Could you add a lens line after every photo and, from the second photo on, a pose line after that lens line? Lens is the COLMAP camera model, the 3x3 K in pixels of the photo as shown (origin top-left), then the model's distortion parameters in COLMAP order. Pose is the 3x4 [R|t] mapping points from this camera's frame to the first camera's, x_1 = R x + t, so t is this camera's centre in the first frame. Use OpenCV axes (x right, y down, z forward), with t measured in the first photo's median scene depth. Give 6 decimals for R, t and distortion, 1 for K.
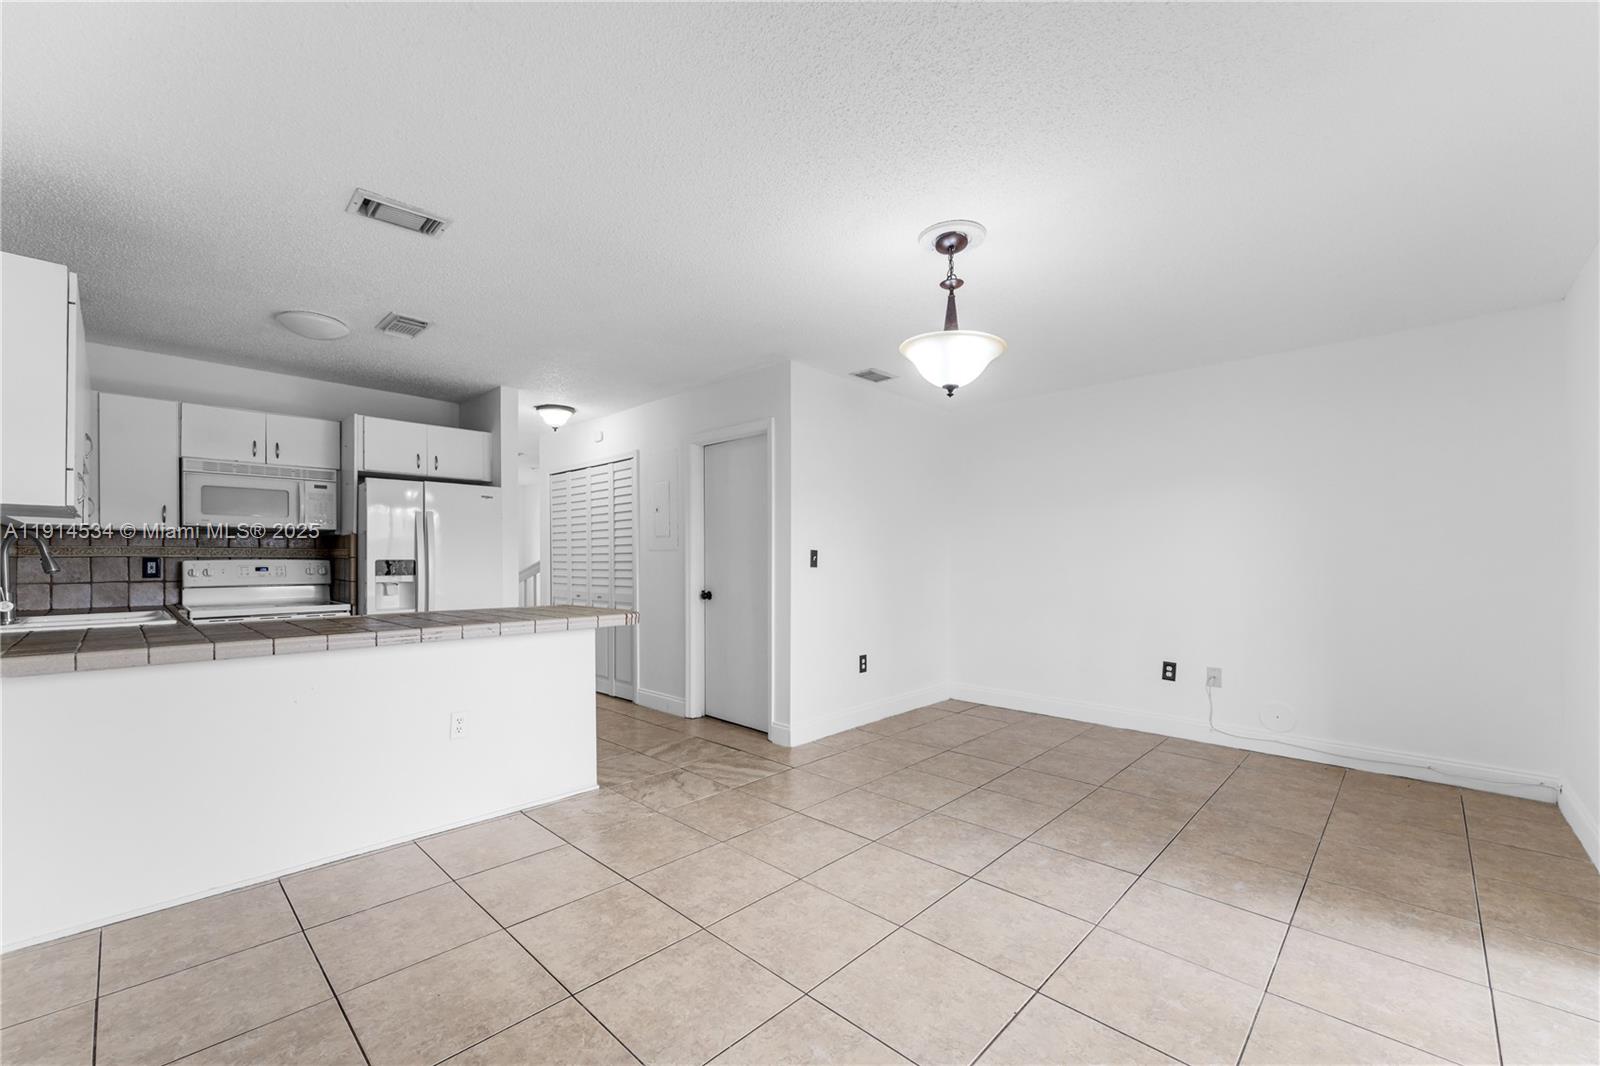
lens RADIAL K [[659.0, 0, 785.5], [0, 659.0, 574.4], [0, 0, 1]] dist [-0.000475, 0.000055]
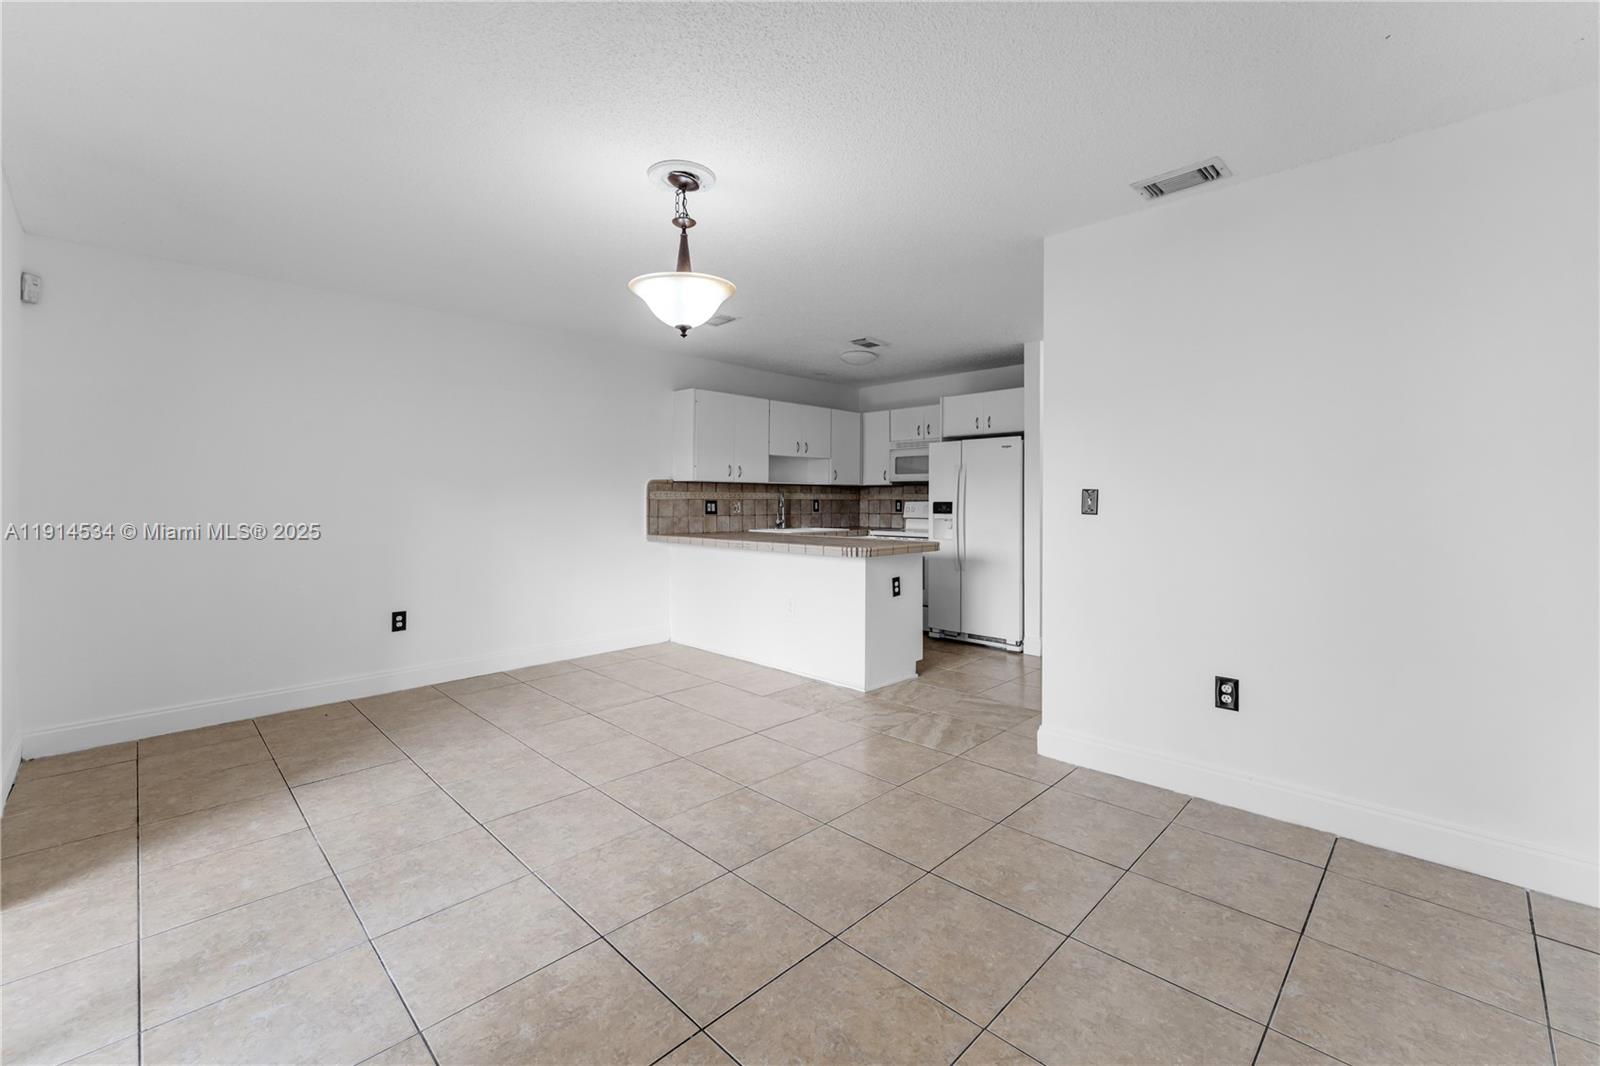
lens RADIAL K [[659.1, 0, 793.7], [0, 659.1, 506.8], [0, 0, 1]] dist [-0.000744, -0.000153]
pose [[-0.013376, 0.009793, -0.999863, 0.893736], [-0.025001, 0.999636, 0.010126, -0.022063], [0.999598, 0.025133, -0.013126, 0.857537]]
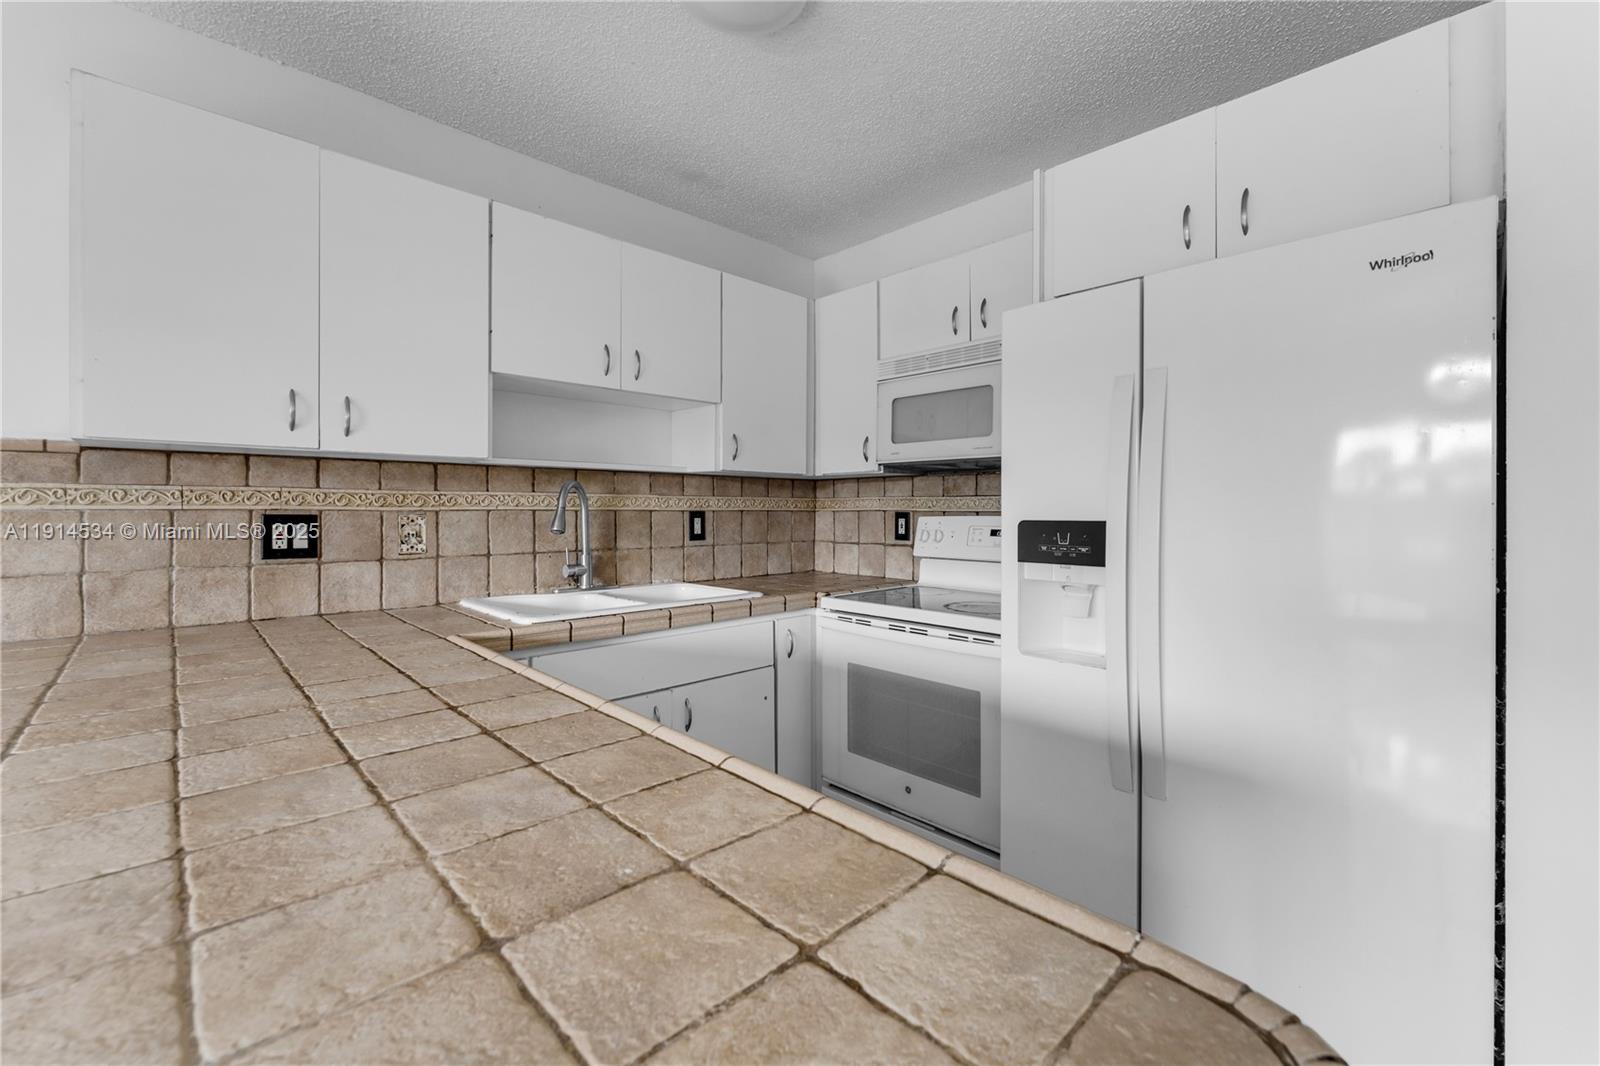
lens RADIAL K [[659.1, 0, 793.7], [0, 659.1, 506.8], [0, 0, 1]] dist [-0.000744, -0.000153]
pose [[-0.032738, -0.004086, -0.999456, -0.275191], [-0.025127, 0.999679, -0.003264, -0.029965], [0.999148, 0.025006, -0.032830, 1.038980]]
